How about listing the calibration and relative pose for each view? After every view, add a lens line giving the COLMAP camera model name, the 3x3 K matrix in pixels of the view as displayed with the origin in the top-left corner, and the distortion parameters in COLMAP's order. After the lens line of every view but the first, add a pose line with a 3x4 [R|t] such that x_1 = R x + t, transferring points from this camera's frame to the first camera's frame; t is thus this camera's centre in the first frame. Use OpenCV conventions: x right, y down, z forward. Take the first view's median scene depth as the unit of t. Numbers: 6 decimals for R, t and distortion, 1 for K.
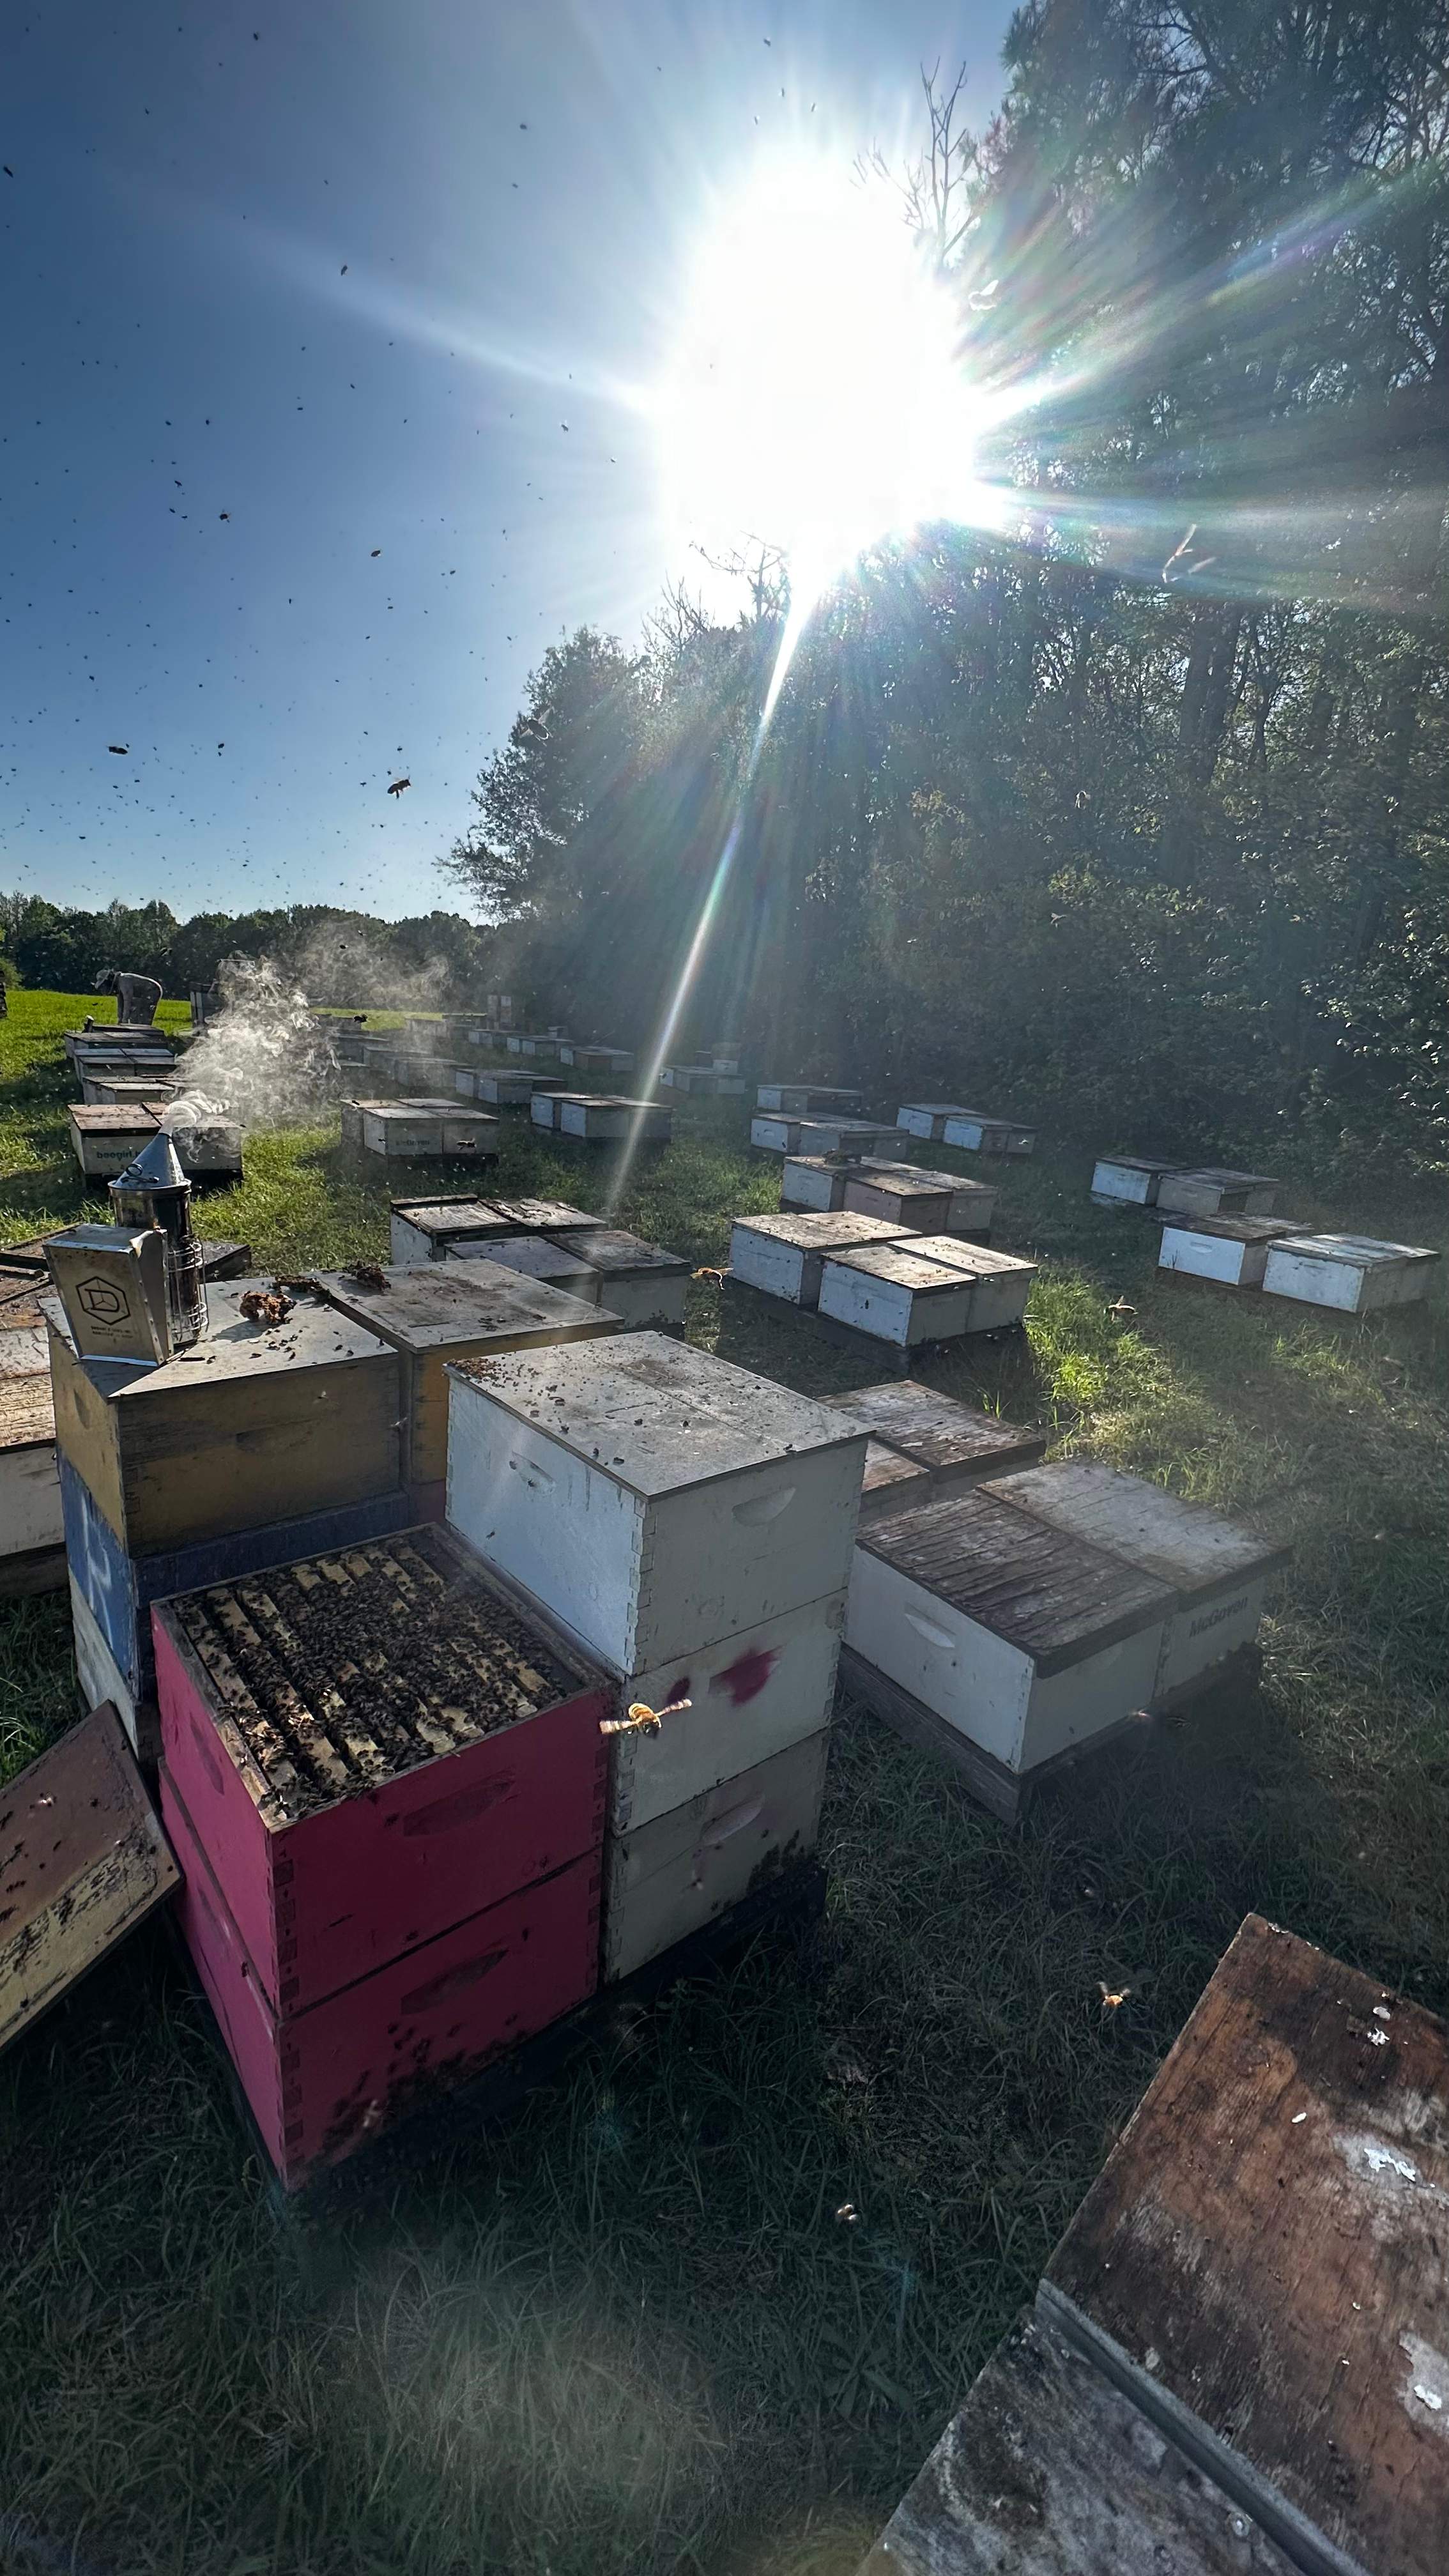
lens RADIAL K [[1025.8, 0, 721.6], [0, 1025.8, 1289.6], [0, 0, 1]] dist [-0.001768, 0.000622]
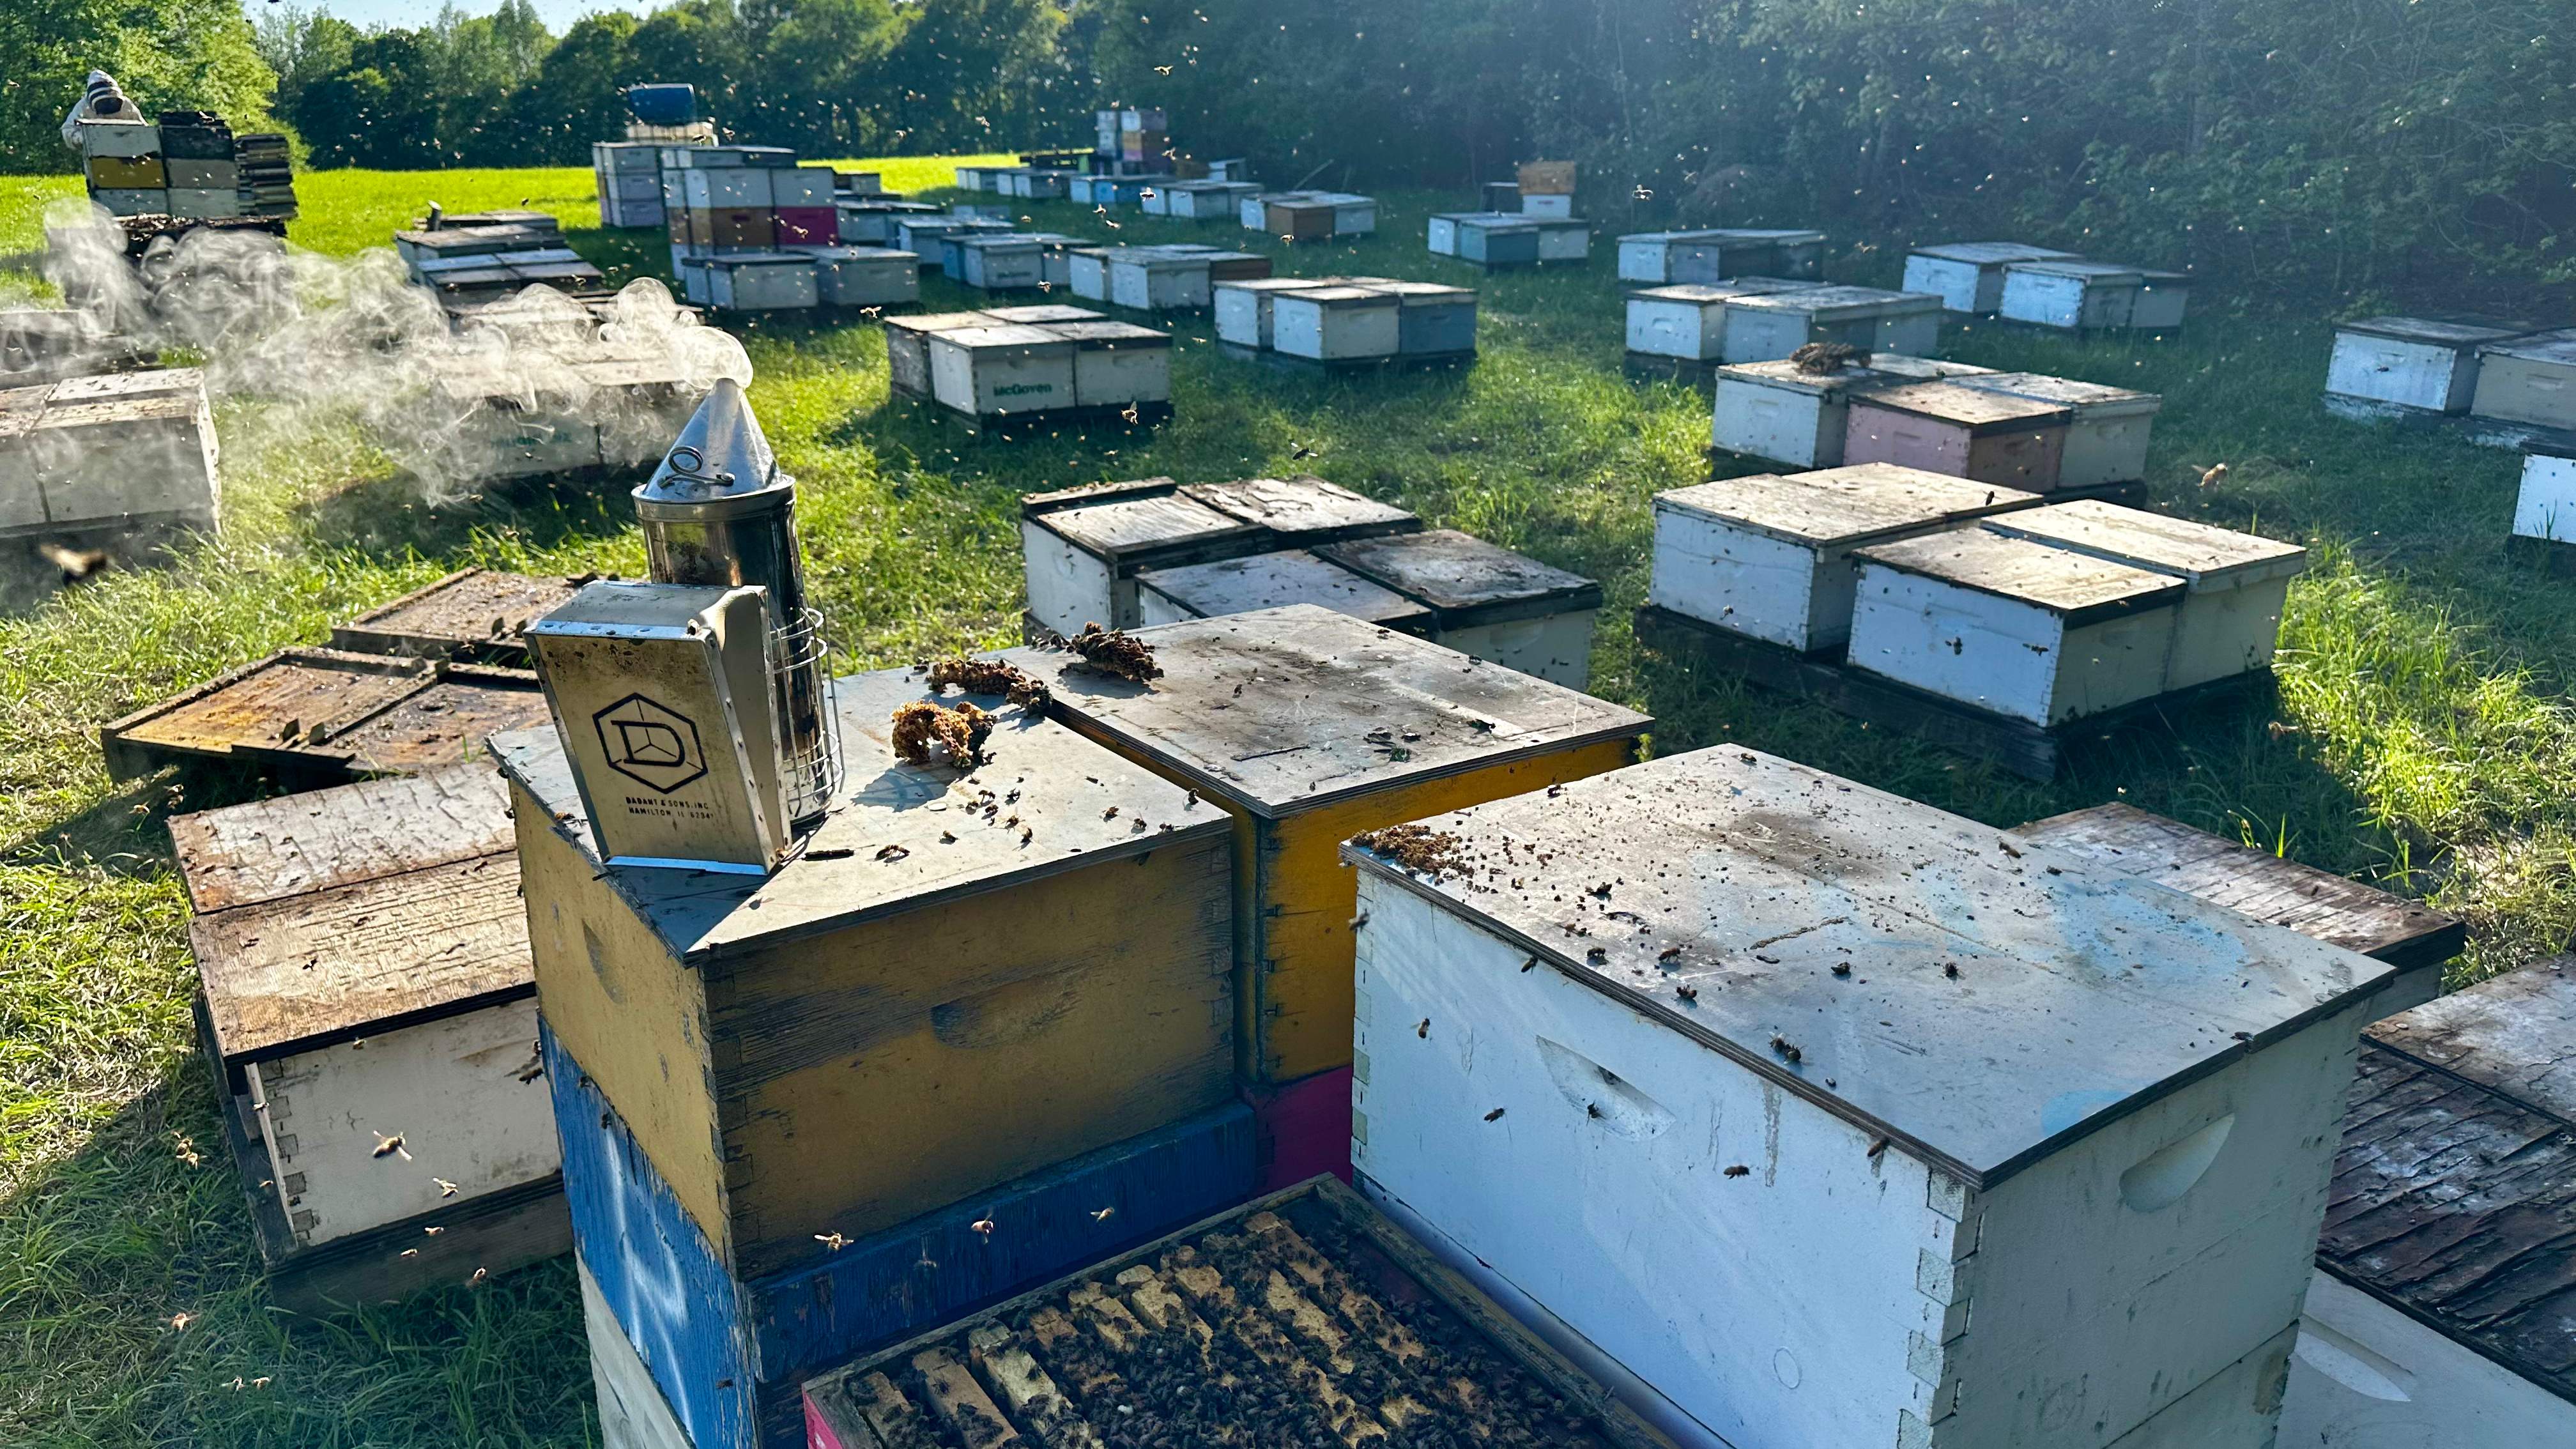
lens RADIAL K [[1815.3, 0, 1299.1], [0, 1815.3, 739.3], [0, 0, 1]] dist [0.058002, -0.079012]
pose [[0.991387, -0.043197, -0.123639, -0.083342], [0.050710, 0.997012, 0.058280, -0.010319], [0.120752, -0.064047, 0.990614, 0.084074]]
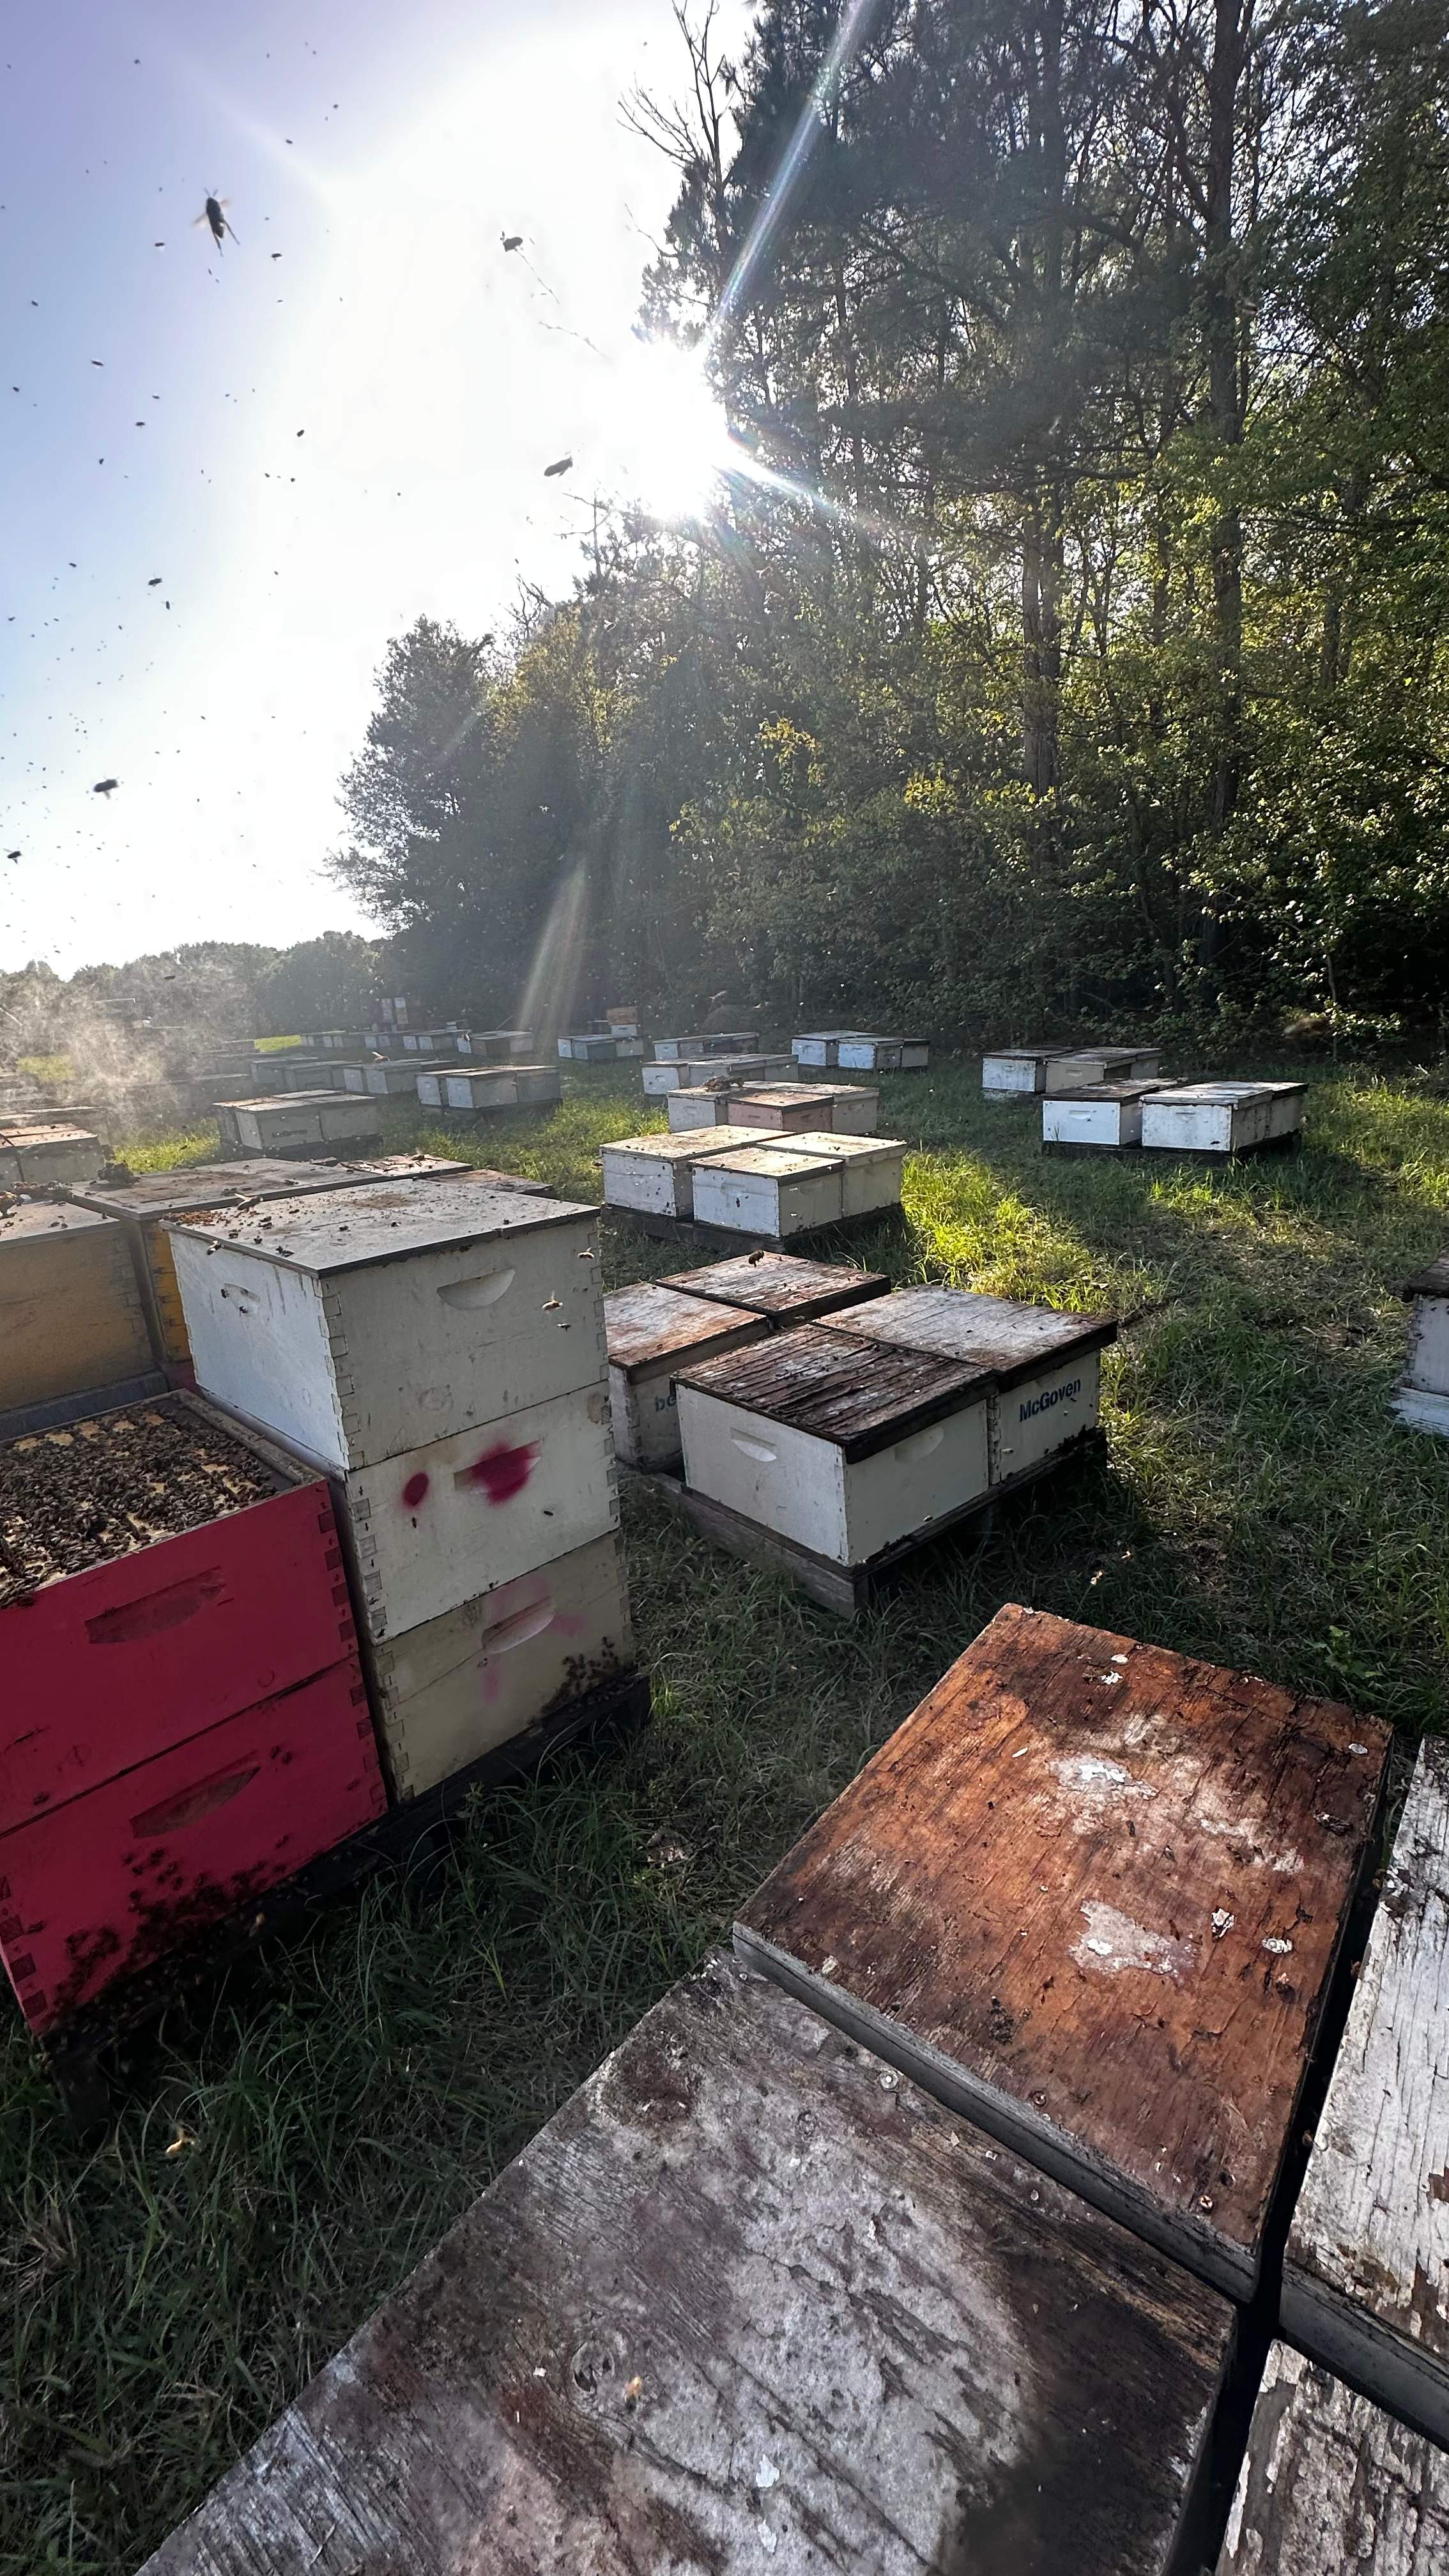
lens RADIAL K [[1025.0, 0, 727.5], [0, 1025.0, 1284.9], [0, 0, 1]] dist [-0.000930, -0.000055]
pose [[0.987283, -0.152393, 0.045260, 0.089457], [0.151613, 0.988233, 0.020224, 0.086074], [-0.047810, -0.013105, 0.998770, 0.007565]]
